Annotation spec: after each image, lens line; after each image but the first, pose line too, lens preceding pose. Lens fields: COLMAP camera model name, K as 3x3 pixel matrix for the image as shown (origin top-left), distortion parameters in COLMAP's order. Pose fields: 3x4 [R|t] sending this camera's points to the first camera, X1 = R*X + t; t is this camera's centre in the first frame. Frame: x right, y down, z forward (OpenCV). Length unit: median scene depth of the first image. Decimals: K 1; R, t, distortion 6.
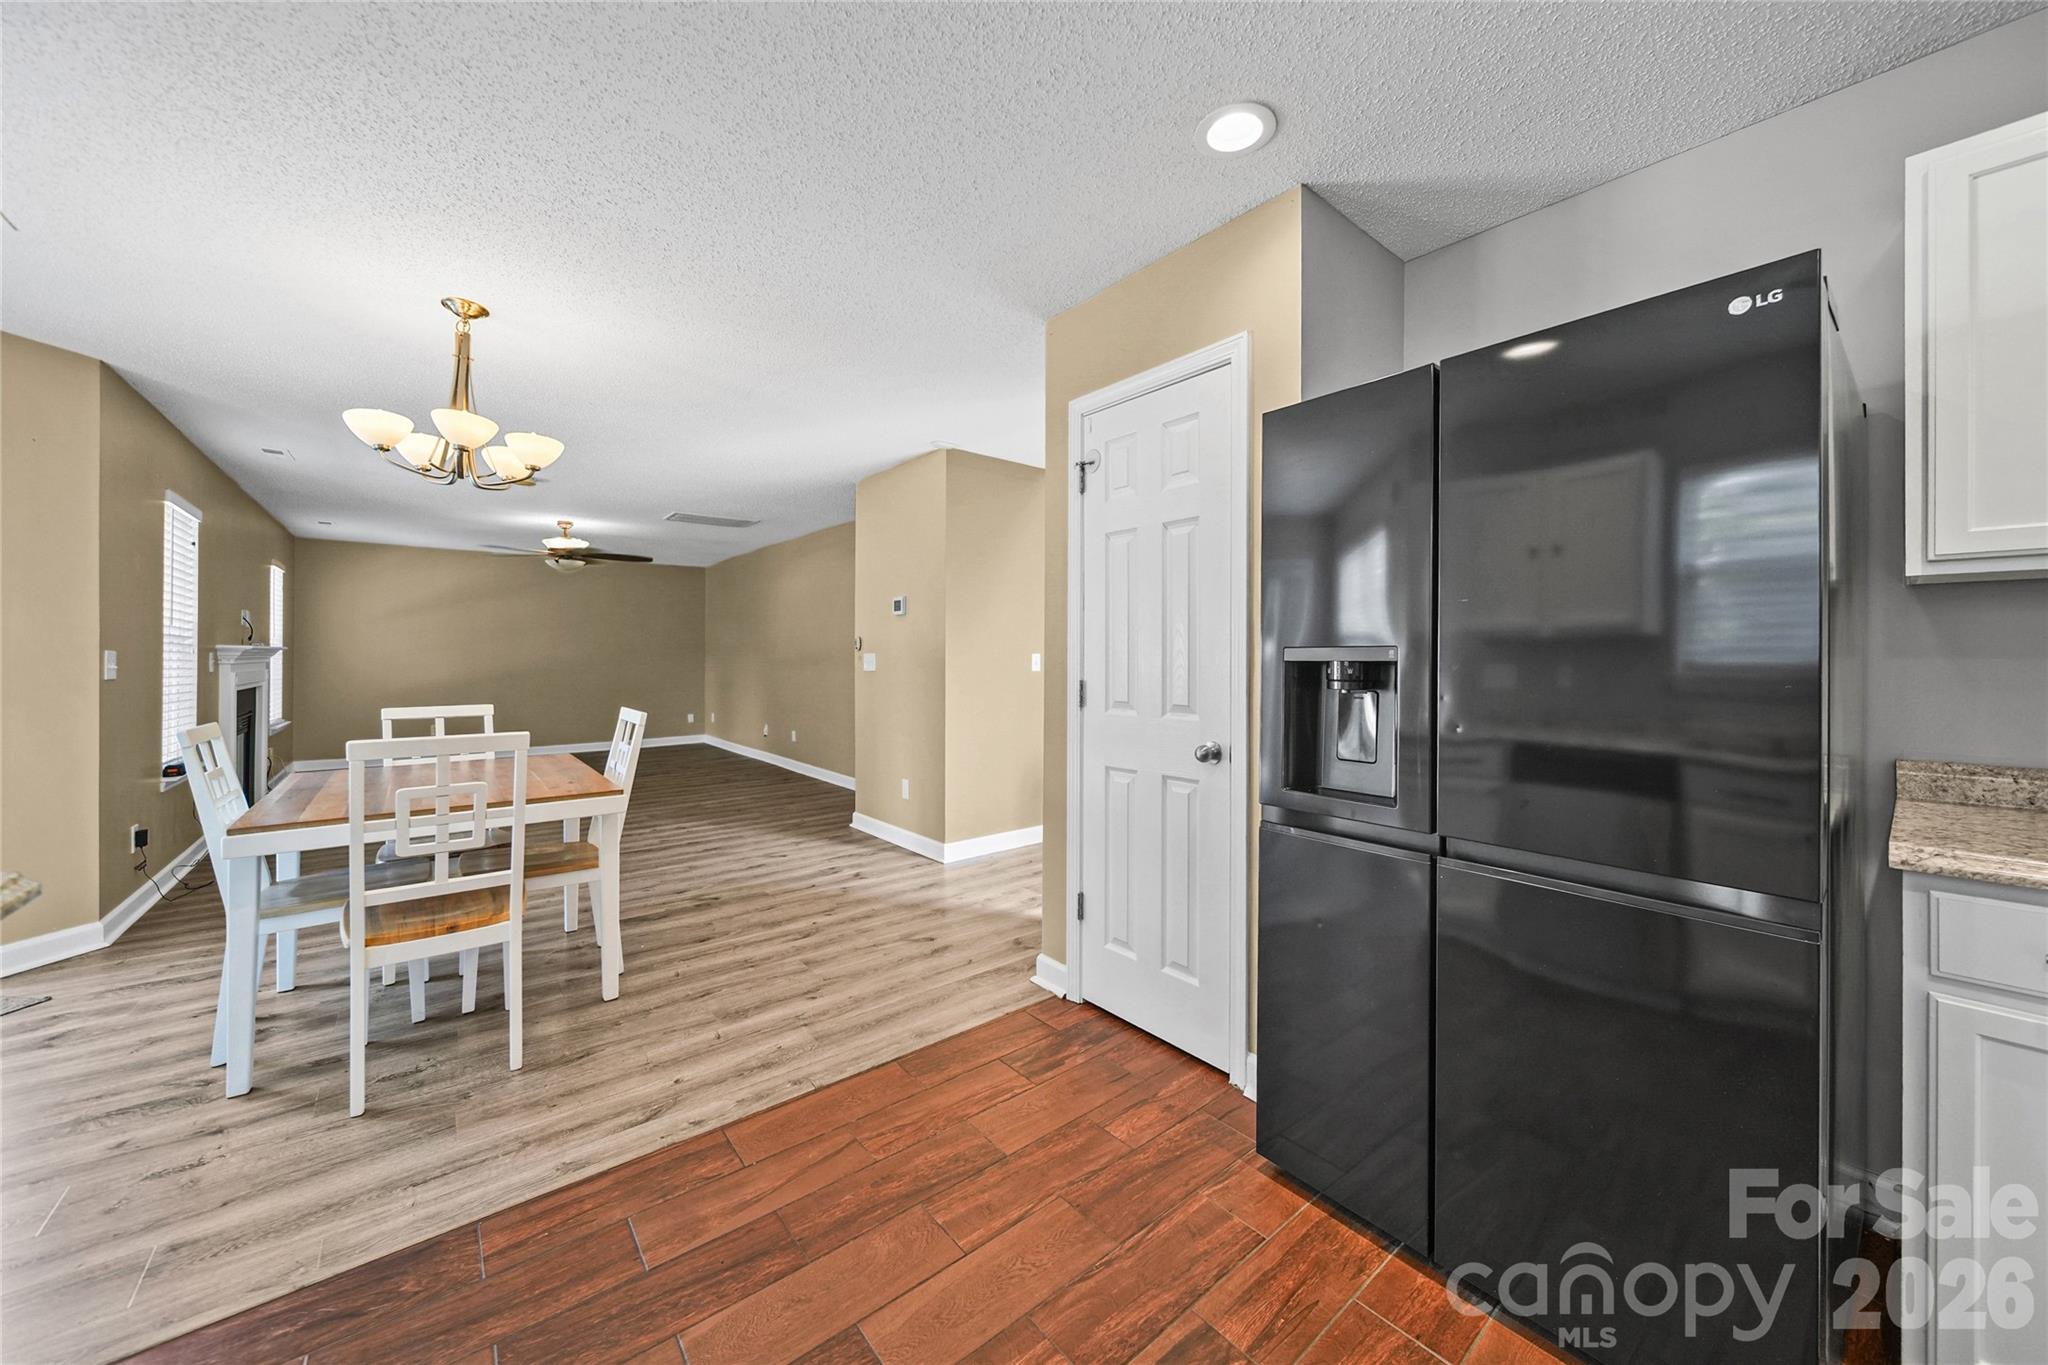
lens RADIAL K [[729.2, 0, 1024.8], [0, 729.2, 663.8], [0, 0, 1]] dist [-0.001194, -0.000727]
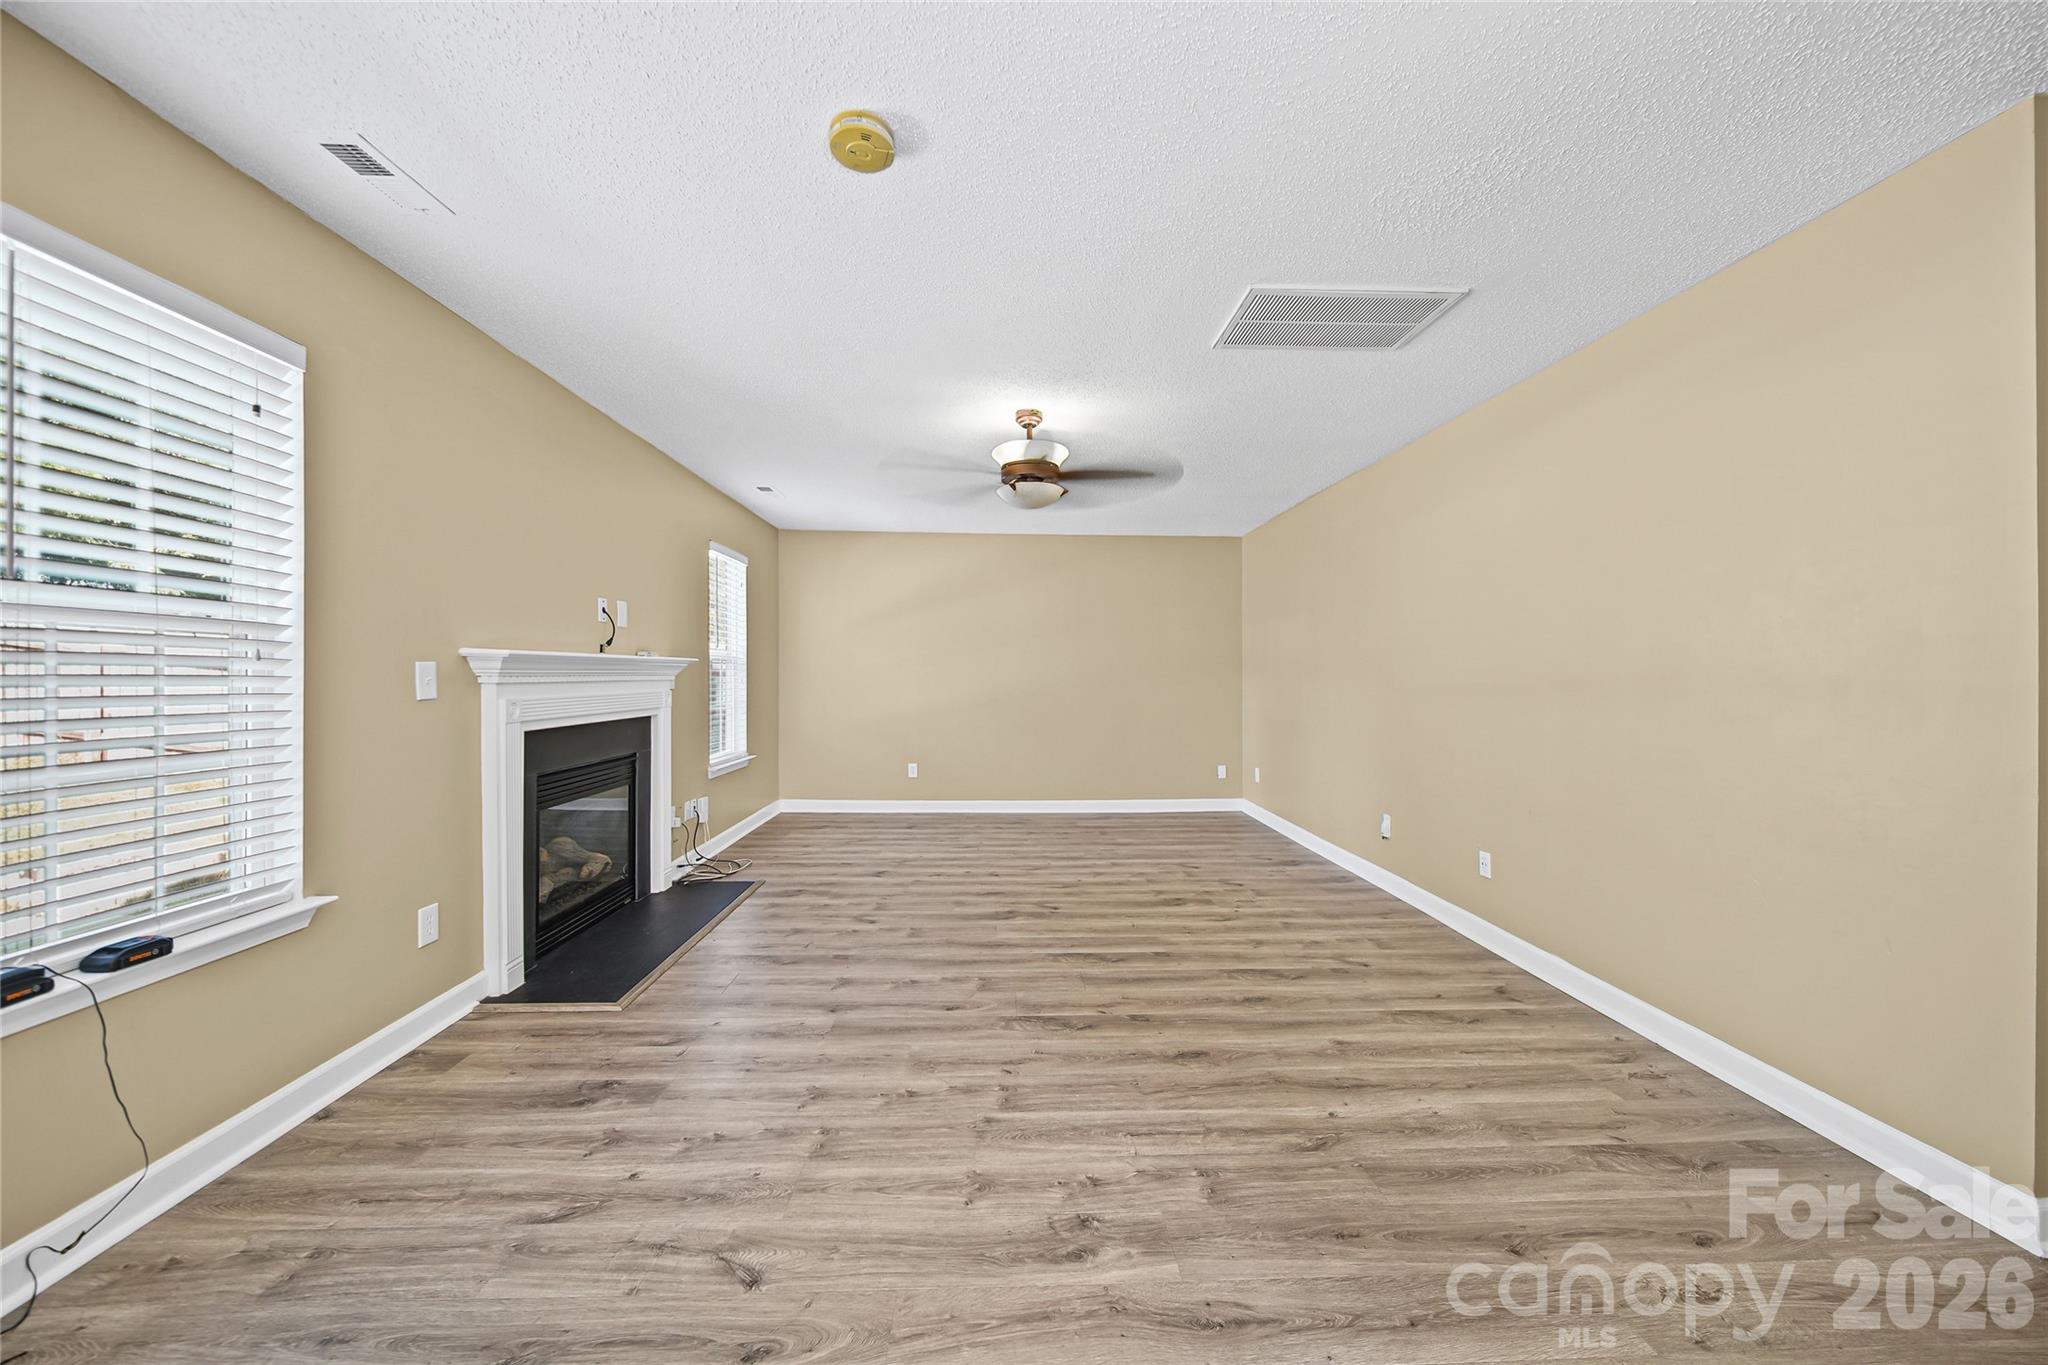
lens RADIAL K [[729.2, 0, 1023.4], [0, 729.2, 680.5], [0, 0, 1]] dist [-0.001194, -0.000727]
pose [[0.794721, 0.004707, -0.606956, -0.211135], [-0.007471, 0.999970, -0.002028, -0.002350], [0.606928, 0.006146, 0.794733, 0.392240]]
